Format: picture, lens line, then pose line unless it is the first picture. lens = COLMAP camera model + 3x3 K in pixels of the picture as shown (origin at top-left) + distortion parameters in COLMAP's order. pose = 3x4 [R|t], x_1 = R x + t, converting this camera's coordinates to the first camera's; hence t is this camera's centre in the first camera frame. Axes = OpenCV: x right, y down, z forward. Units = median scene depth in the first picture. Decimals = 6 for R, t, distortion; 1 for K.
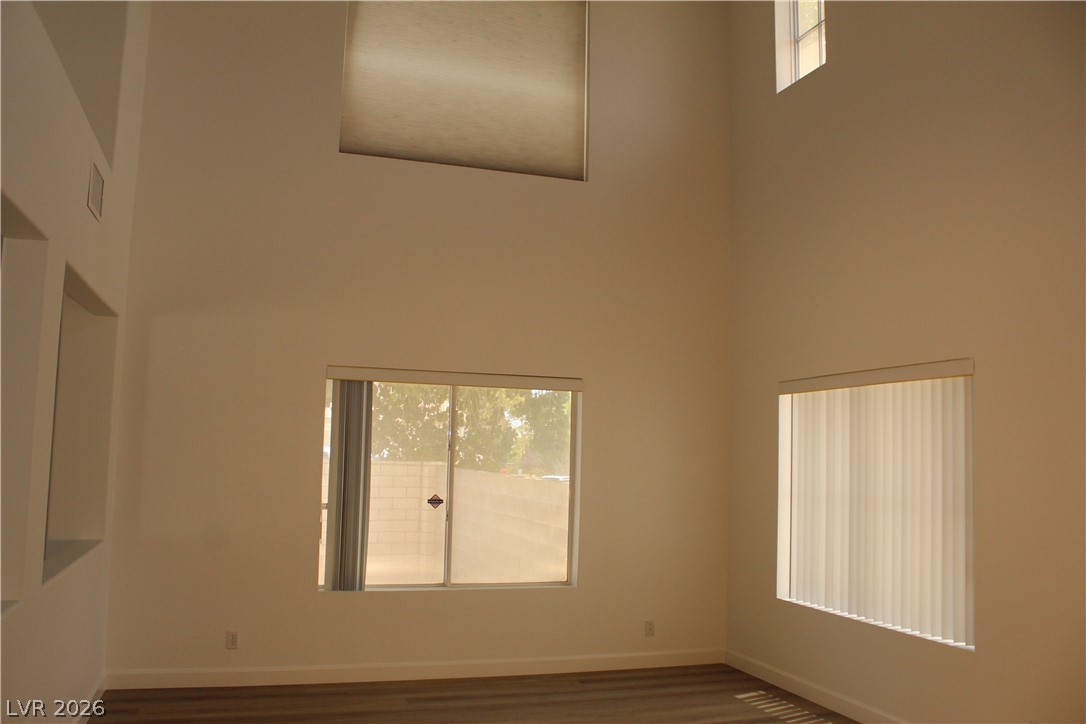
lens RADIAL K [[904.8, 0, 540.4], [0, 904.8, 351.8], [0, 0, 1]] dist [-0.139658, 0.132317]
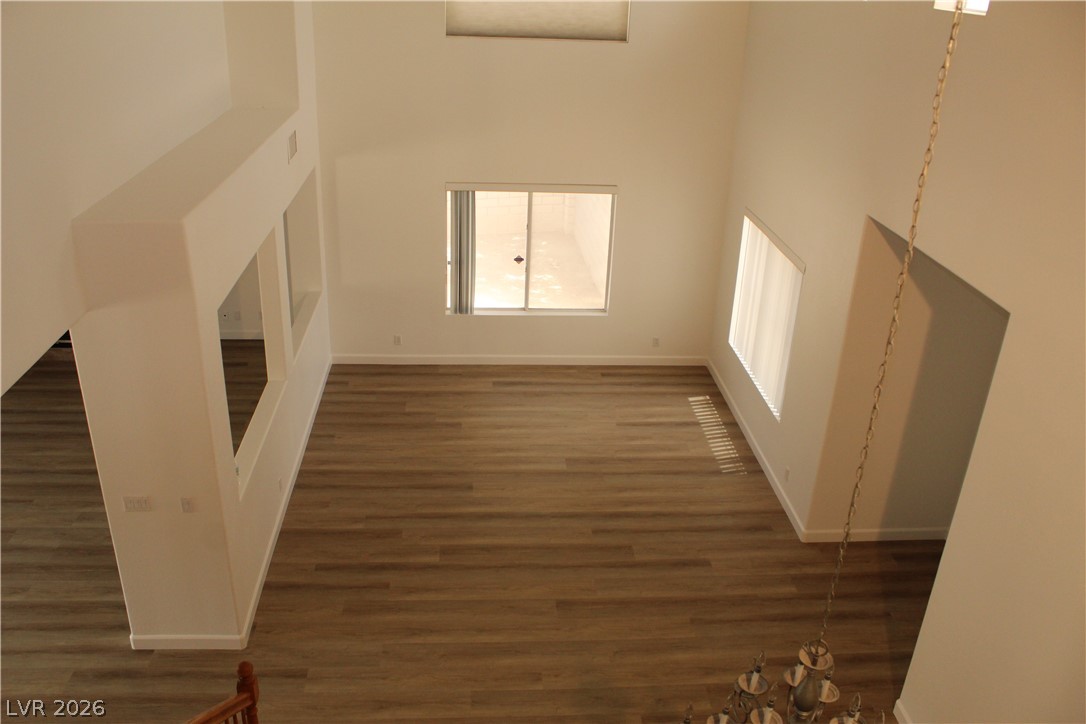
lens RADIAL K [[904.8, 0, 538.0], [0, 904.8, 364.2], [0, 0, 1]] dist [-0.139658, 0.132317]
pose [[0.971831, 0.111523, -0.207622, 0.275375], [0.008453, 0.863895, 0.503601, -0.490237], [0.235527, -0.491170, 0.838617, -0.422276]]
